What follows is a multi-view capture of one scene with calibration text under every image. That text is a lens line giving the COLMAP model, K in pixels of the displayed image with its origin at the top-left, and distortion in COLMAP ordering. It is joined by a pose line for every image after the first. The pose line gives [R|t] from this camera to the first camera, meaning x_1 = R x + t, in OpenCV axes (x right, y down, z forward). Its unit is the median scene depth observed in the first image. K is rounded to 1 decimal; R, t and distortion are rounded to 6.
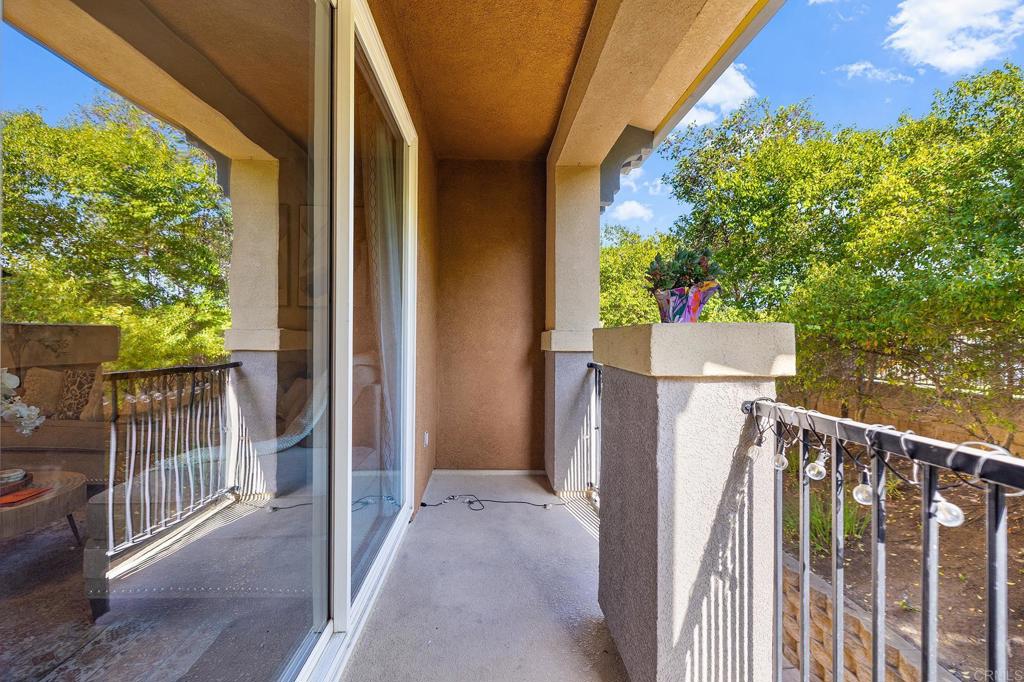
lens RADIAL K [[437.2, 0, 505.7], [0, 437.2, 337.4], [0, 0, 1]] dist [0.002057, 0.000444]
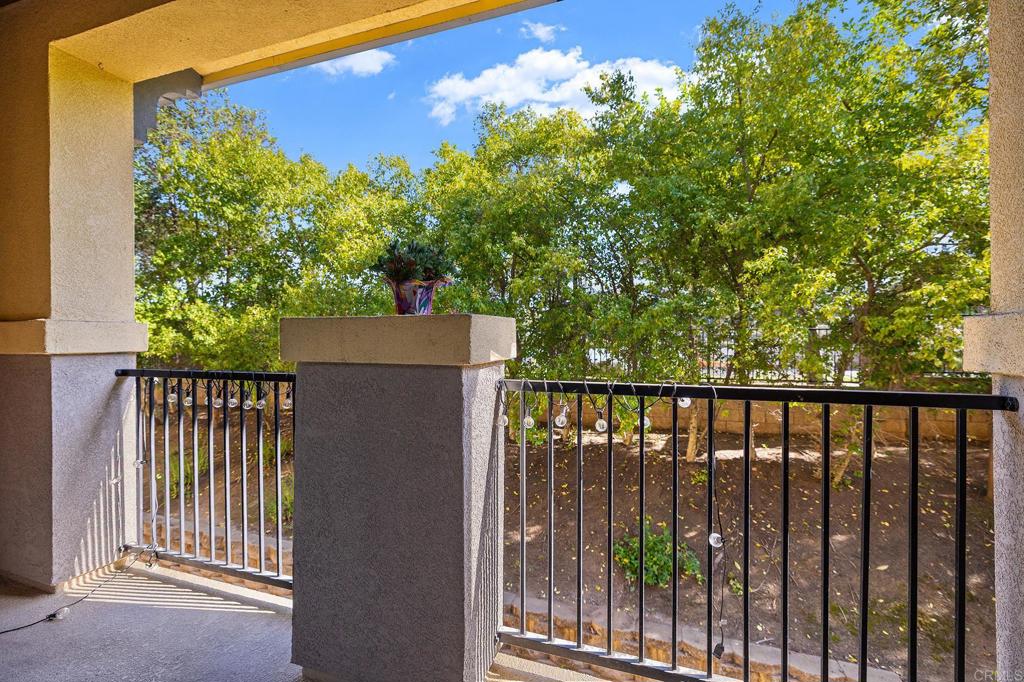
lens RADIAL K [[430.9, 0, 504.0], [0, 430.9, 339.8], [0, 0, 1]] dist [0.000228, 0.000266]
pose [[0.359556, -0.011502, 0.933052, -0.128102], [0.001893, 0.999931, 0.011597, 0.003819], [-0.933121, -0.002404, 0.359553, 0.125095]]
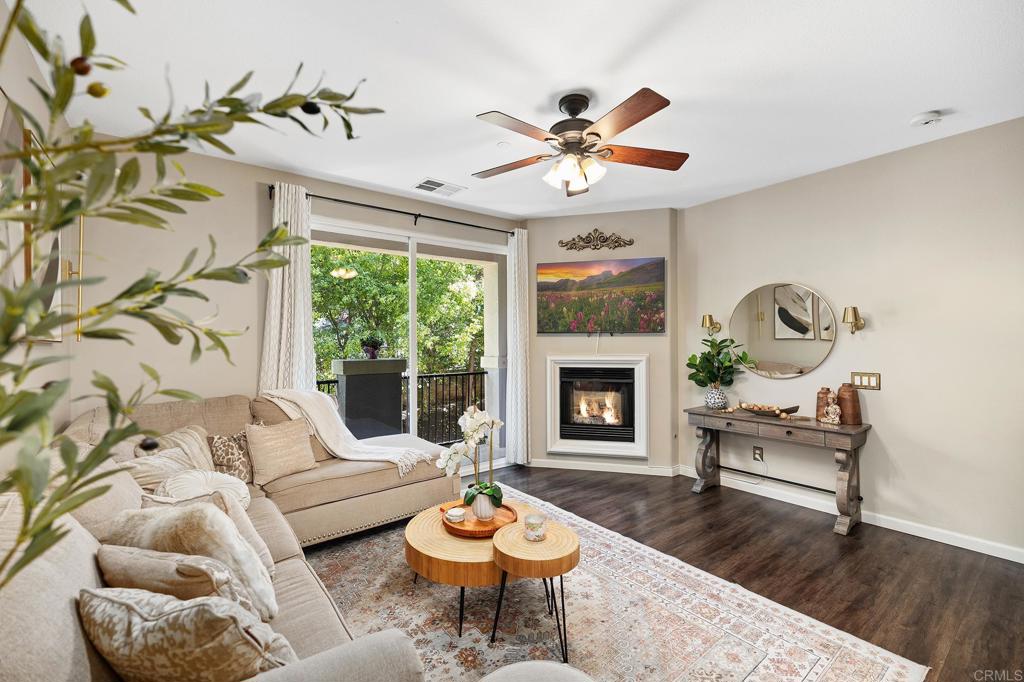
lens RADIAL K [[430.9, 0, 504.0], [0, 430.9, 339.8], [0, 0, 1]] dist [0.000228, 0.000266]
pose [[-0.573608, -0.000643, 0.819130, -0.781645], [-0.002047, 0.999998, -0.000649, -0.046242], [-0.819127, -0.002049, -0.573608, 0.572062]]
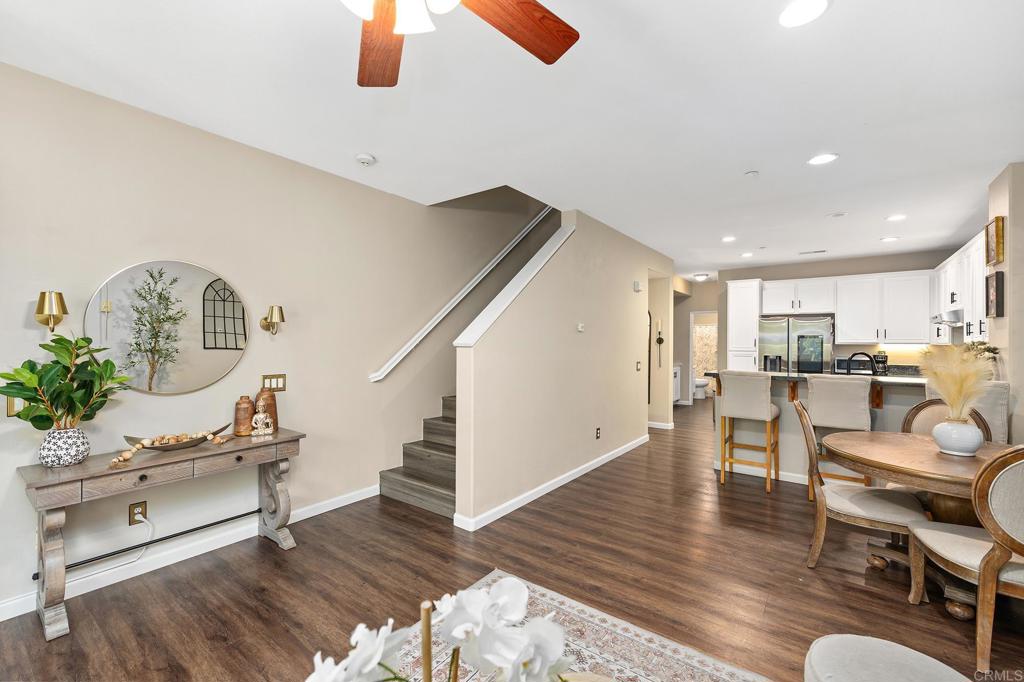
lens RADIAL K [[430.9, 0, 504.0], [0, 430.9, 339.8], [0, 0, 1]] dist [0.000228, 0.000266]
pose [[-0.632687, -0.010809, -0.774333, -0.358117], [-0.006718, 0.999942, -0.008469, -0.046404], [0.774379, -0.000156, -0.632722, 0.435708]]
